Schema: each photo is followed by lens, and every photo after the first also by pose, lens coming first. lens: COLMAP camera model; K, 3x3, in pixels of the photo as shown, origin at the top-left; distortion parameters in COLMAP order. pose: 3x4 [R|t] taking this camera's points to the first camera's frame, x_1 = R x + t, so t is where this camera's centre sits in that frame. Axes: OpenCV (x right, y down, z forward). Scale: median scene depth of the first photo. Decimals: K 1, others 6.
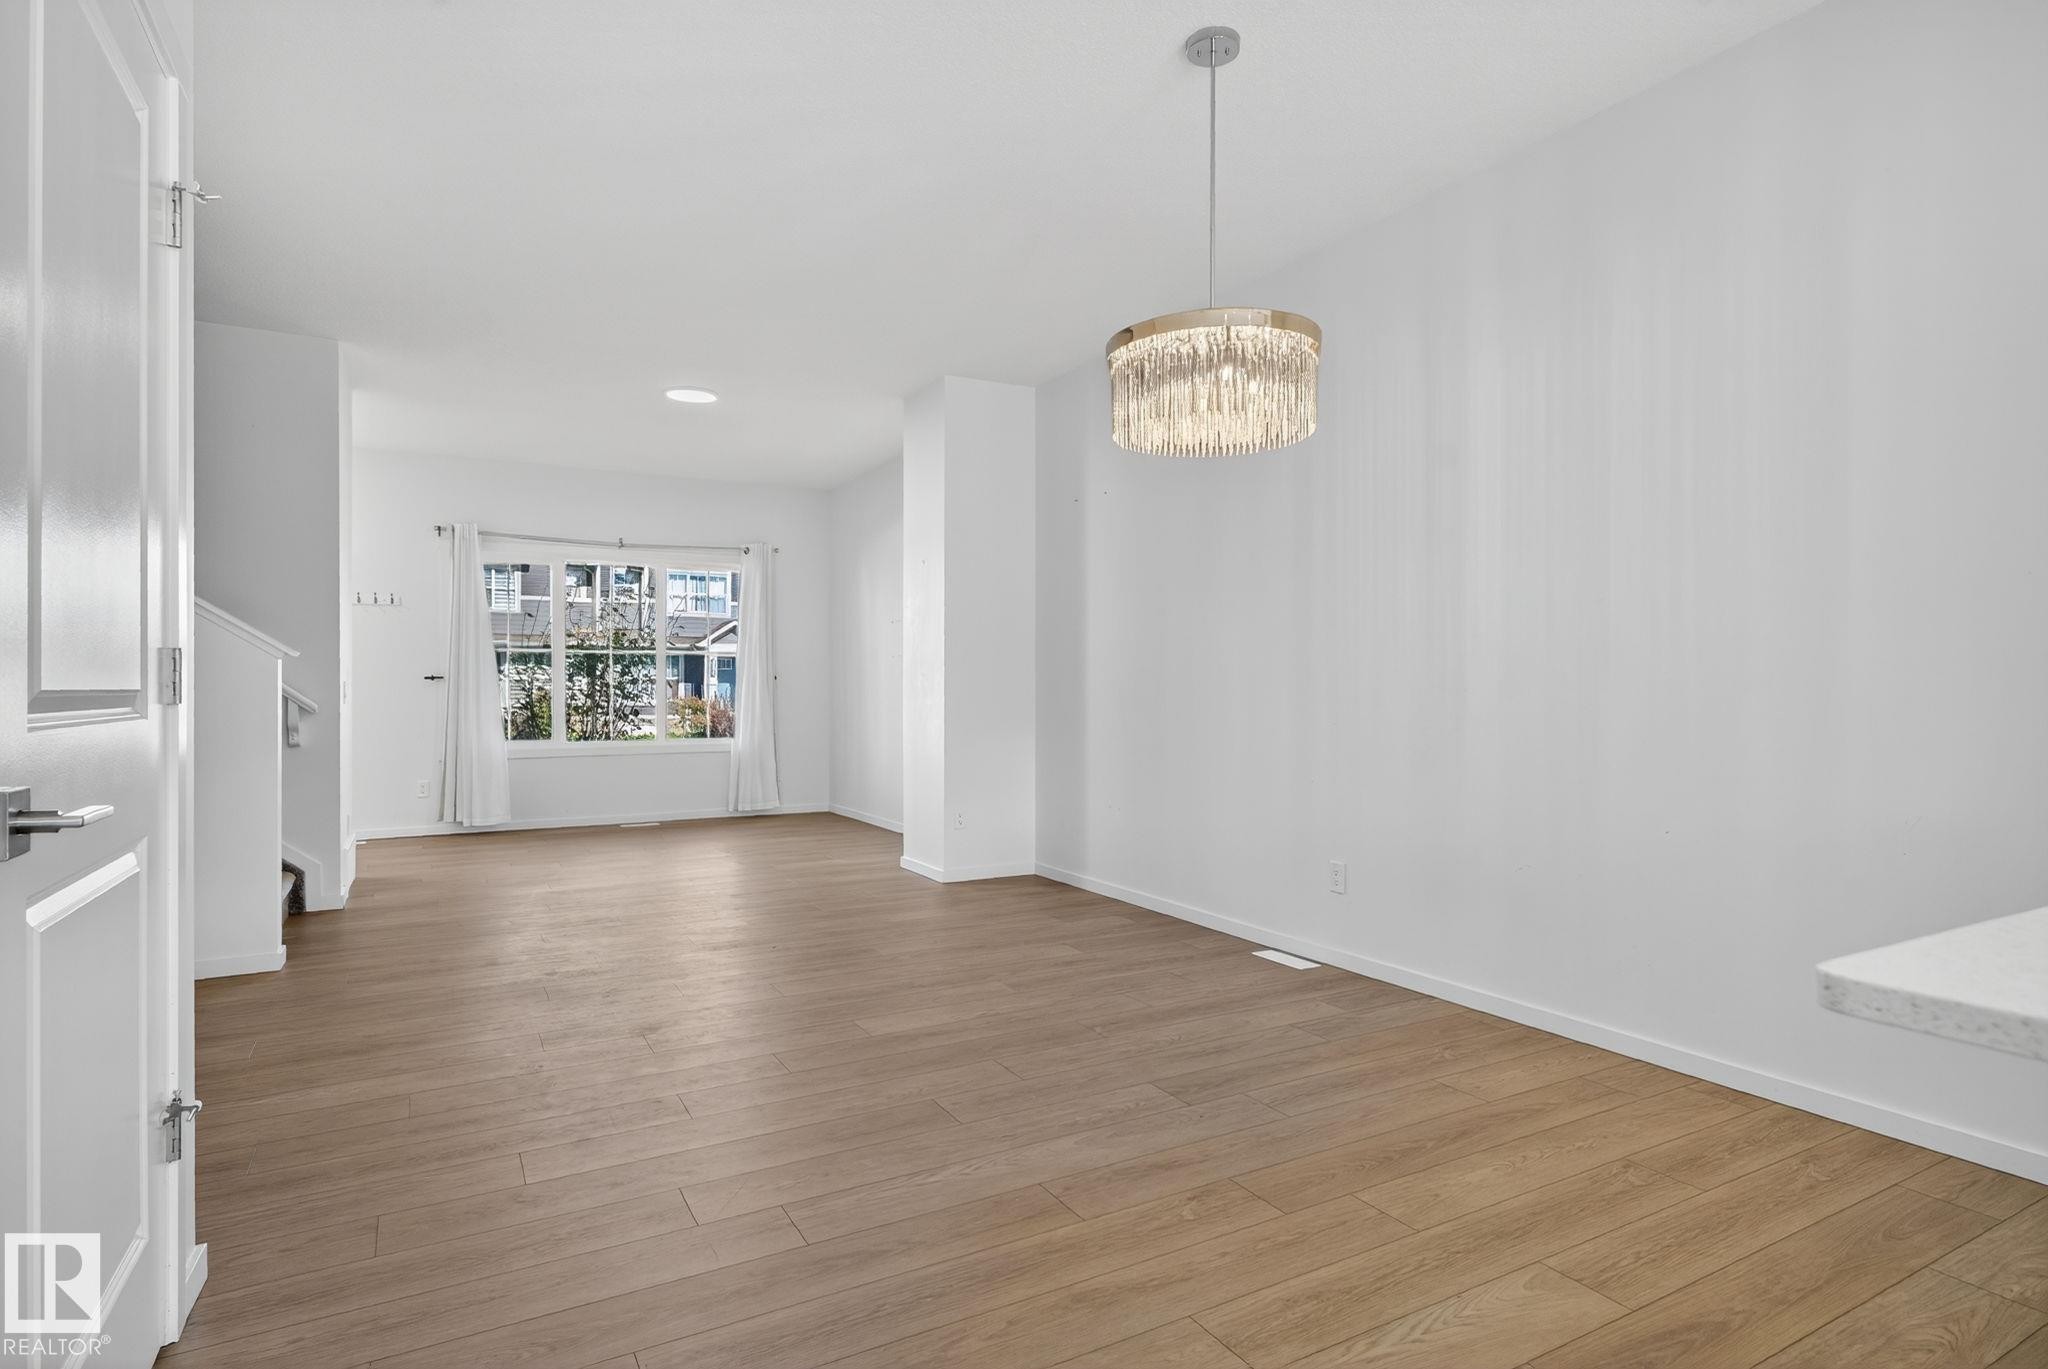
lens RADIAL K [[1071.7, 0, 1034.1], [0, 1071.7, 683.5], [0, 0, 1]] dist [0.007793, 0.000974]
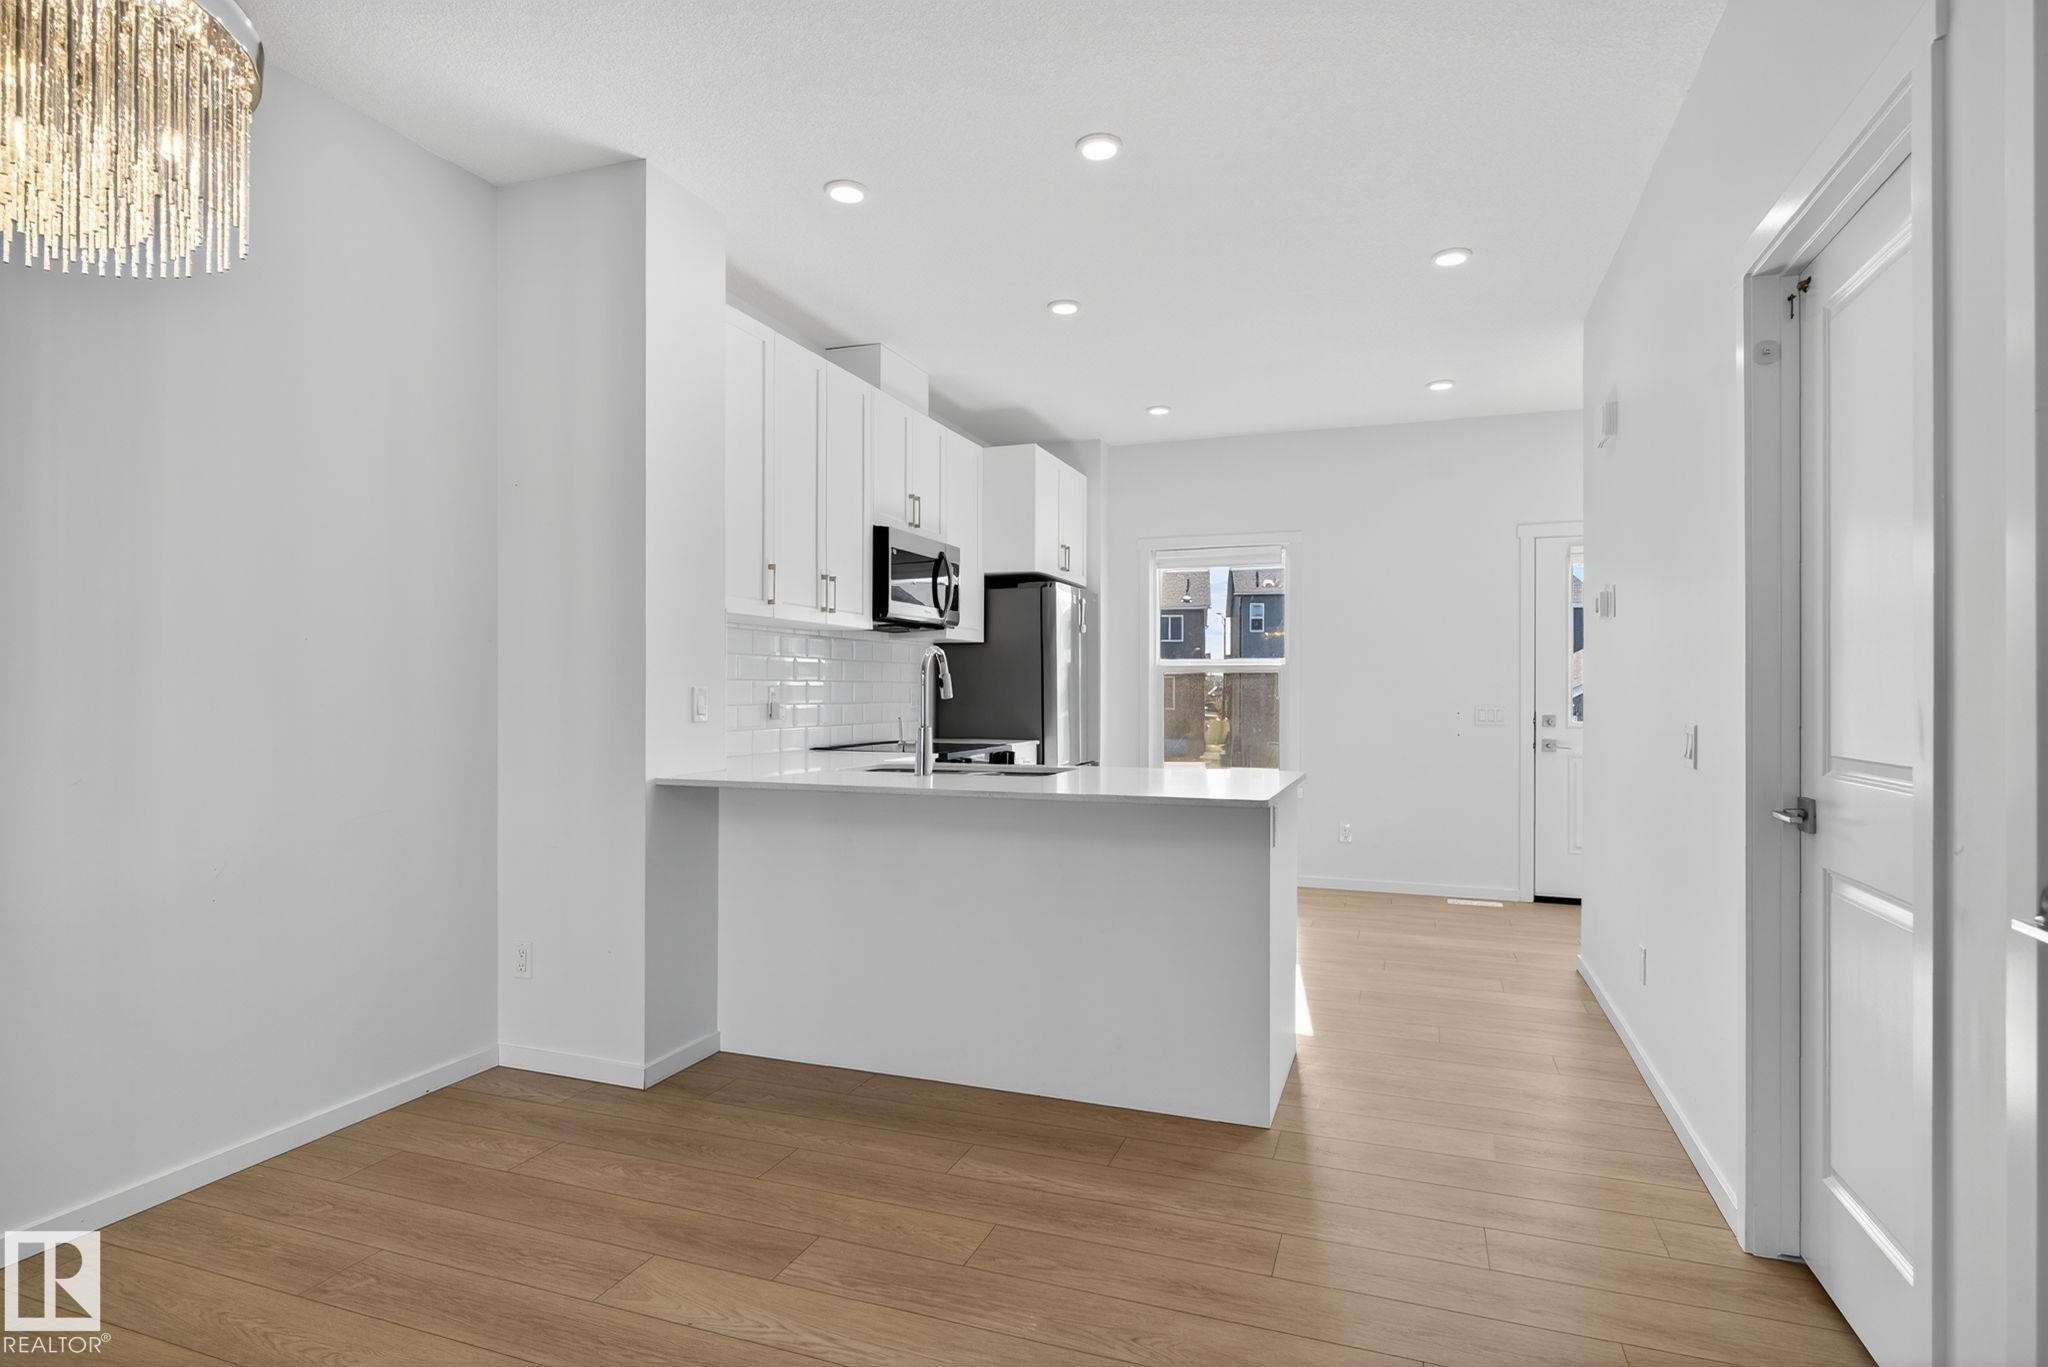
lens RADIAL K [[1061.6, 0, 1033.2], [0, 1061.6, 689.2], [0, 0, 1]] dist [0.003562, 0.001246]
pose [[-0.650999, 0.004964, 0.759063, -0.310459], [0.000203, 0.999980, -0.006365, -0.024421], [-0.759079, -0.003990, -0.650987, 0.710409]]
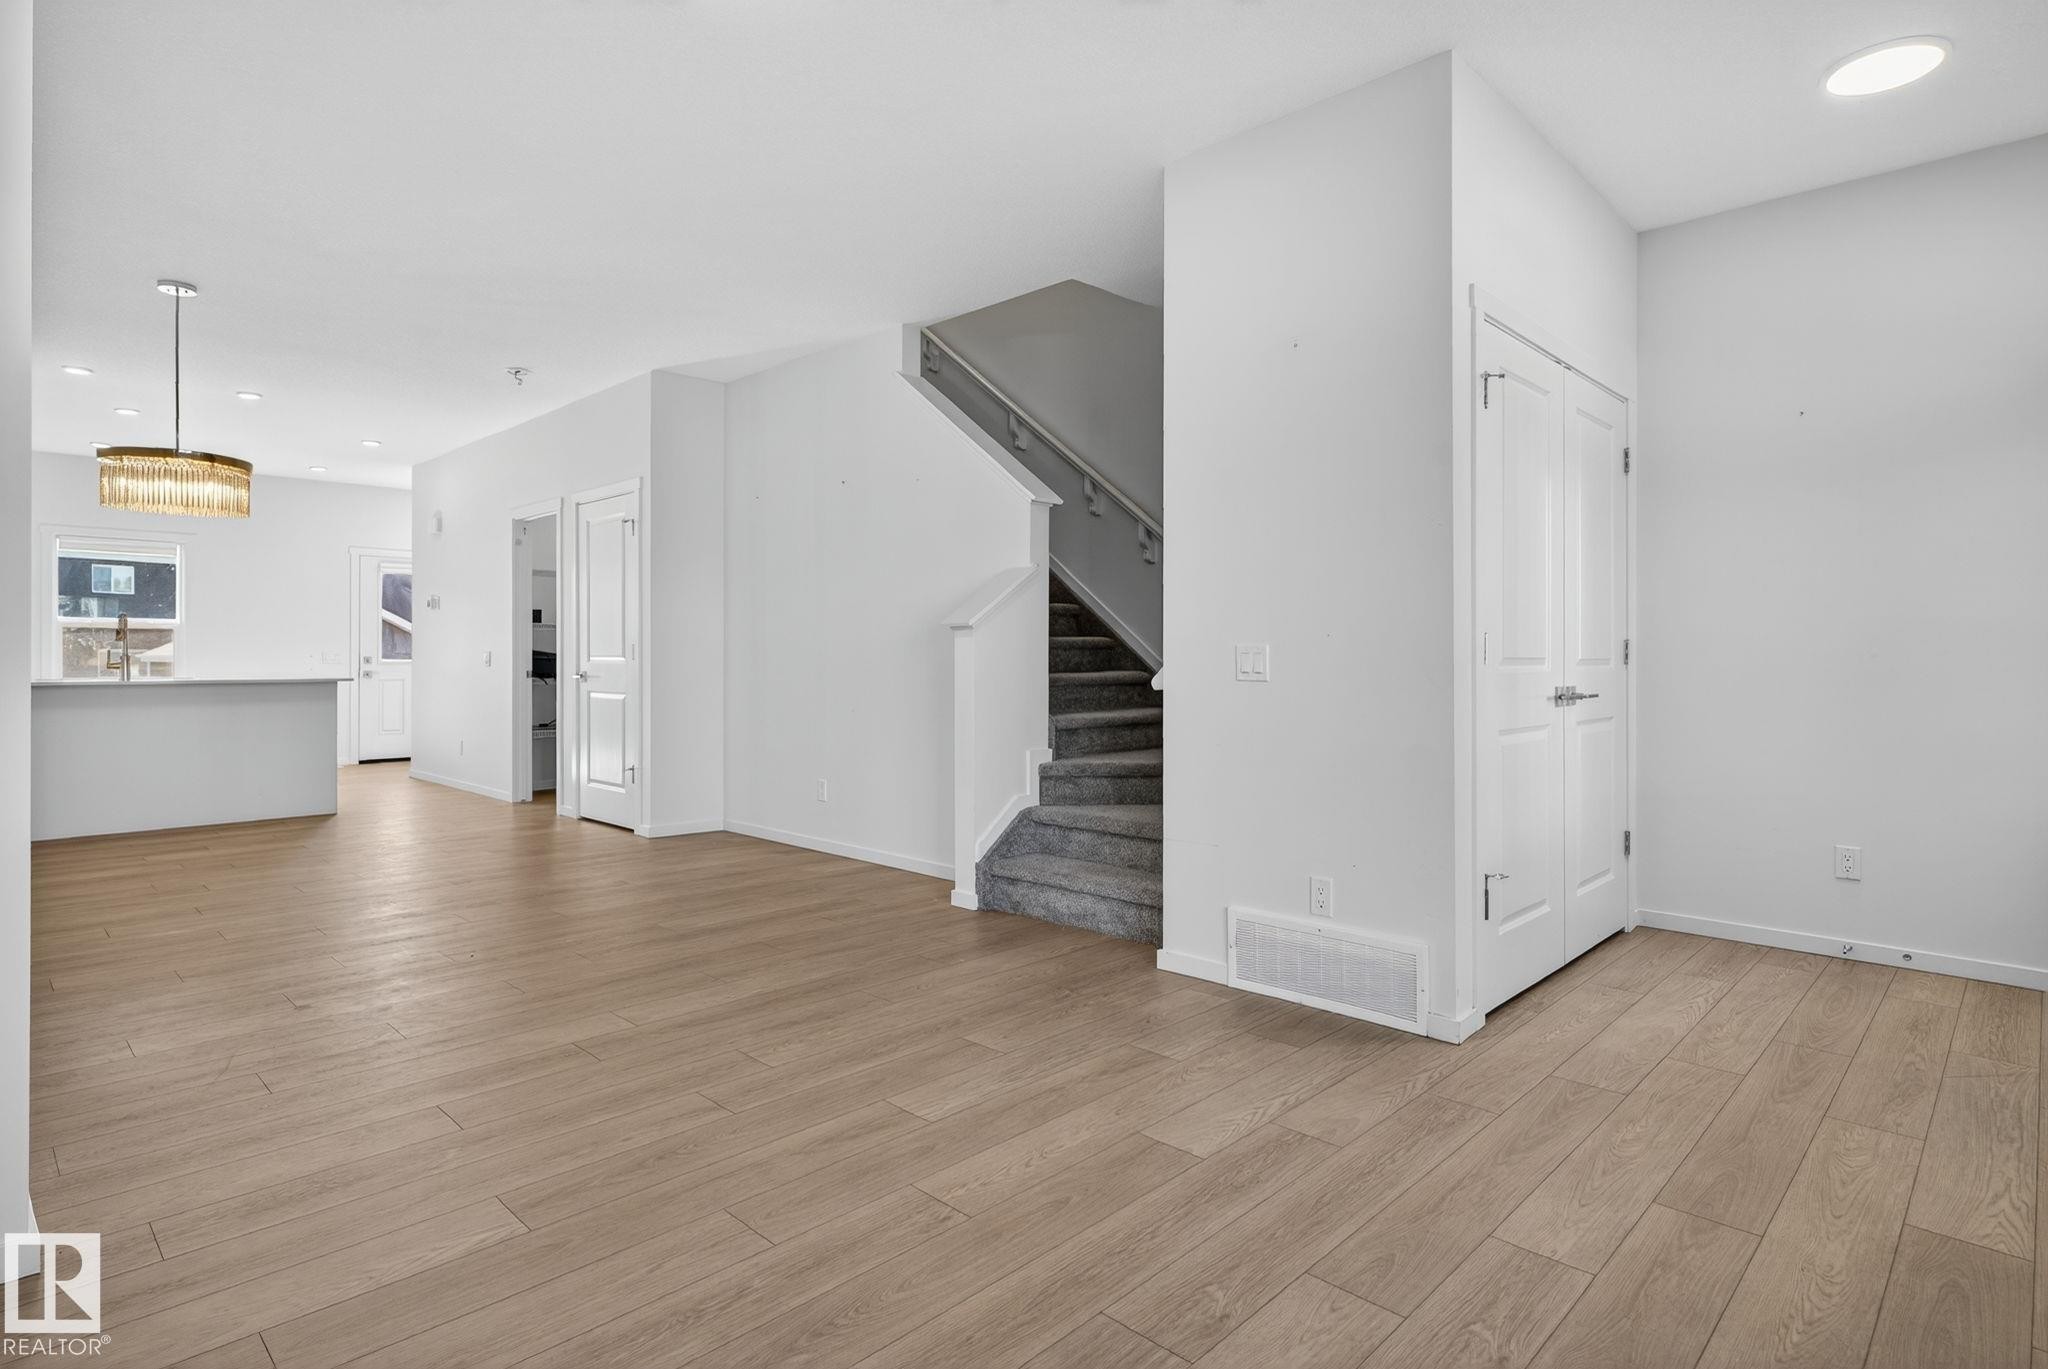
lens RADIAL K [[1053.8, 0, 1063.8], [0, 1053.8, 654.7], [0, 0, 1]] dist [0.003064, 0.002031]
pose [[-0.954625, 0.001685, -0.297805, -0.526117], [0.002152, 0.999997, -0.001239, 0.006064], [0.297802, -0.001823, -0.954626, 2.274725]]
